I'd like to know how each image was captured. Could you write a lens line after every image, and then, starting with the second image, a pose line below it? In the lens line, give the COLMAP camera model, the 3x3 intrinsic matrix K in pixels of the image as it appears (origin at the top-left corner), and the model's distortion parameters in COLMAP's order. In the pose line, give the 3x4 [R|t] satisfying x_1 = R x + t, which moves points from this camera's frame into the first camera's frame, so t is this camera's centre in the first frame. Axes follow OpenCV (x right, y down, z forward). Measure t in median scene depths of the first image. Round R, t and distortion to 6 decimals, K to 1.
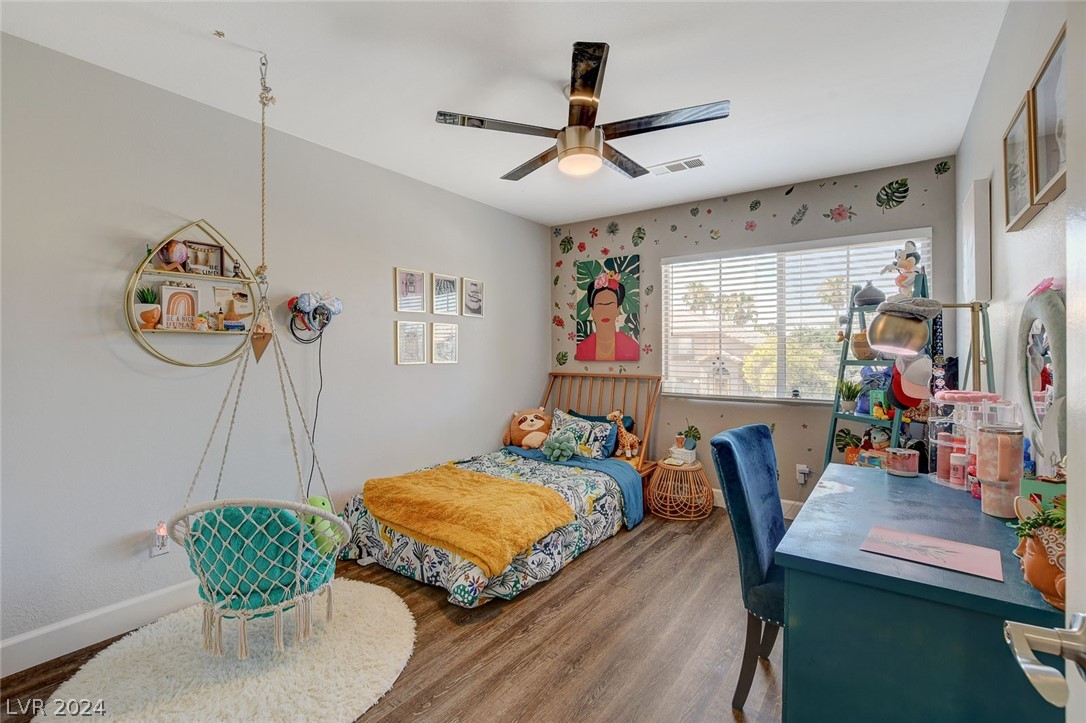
lens RADIAL K [[483.8, 0, 536.0], [0, 483.8, 356.8], [0, 0, 1]] dist [-0.026099, 0.004984]
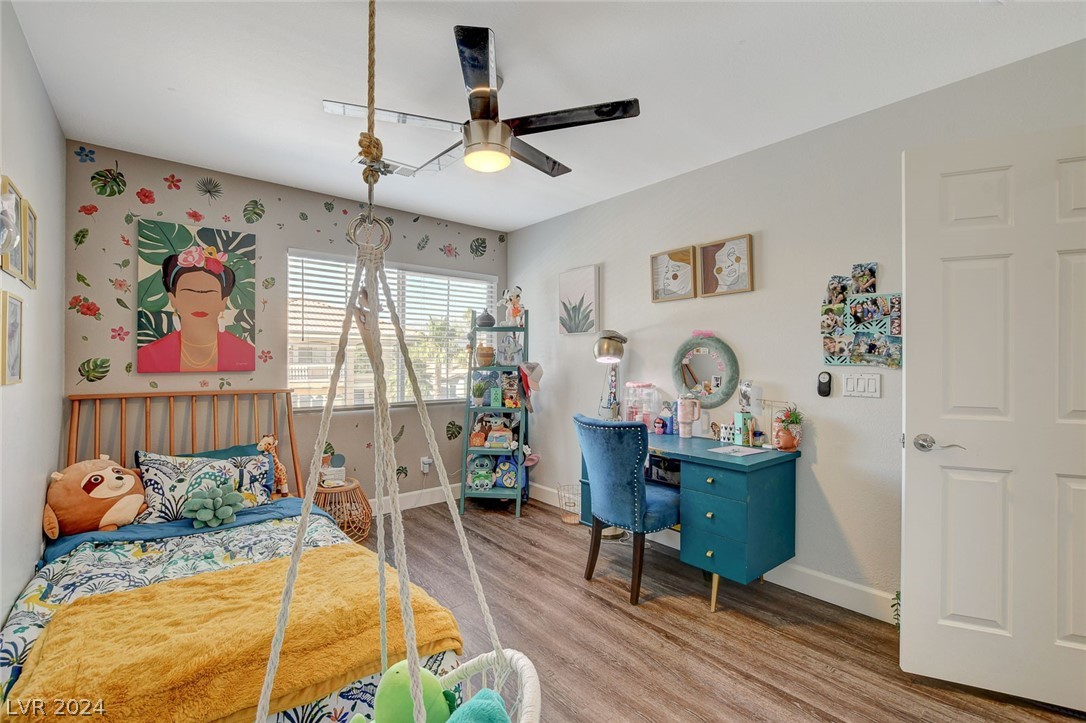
lens RADIAL K [[483.8, 0, 539.0], [0, 483.8, 361.8], [0, 0, 1]] dist [-0.026099, 0.004984]
pose [[0.236631, 0.001036, 0.971599, -0.418473], [0.007773, 0.999965, -0.002959, -0.000864], [-0.971569, 0.008253, 0.236614, 0.362376]]
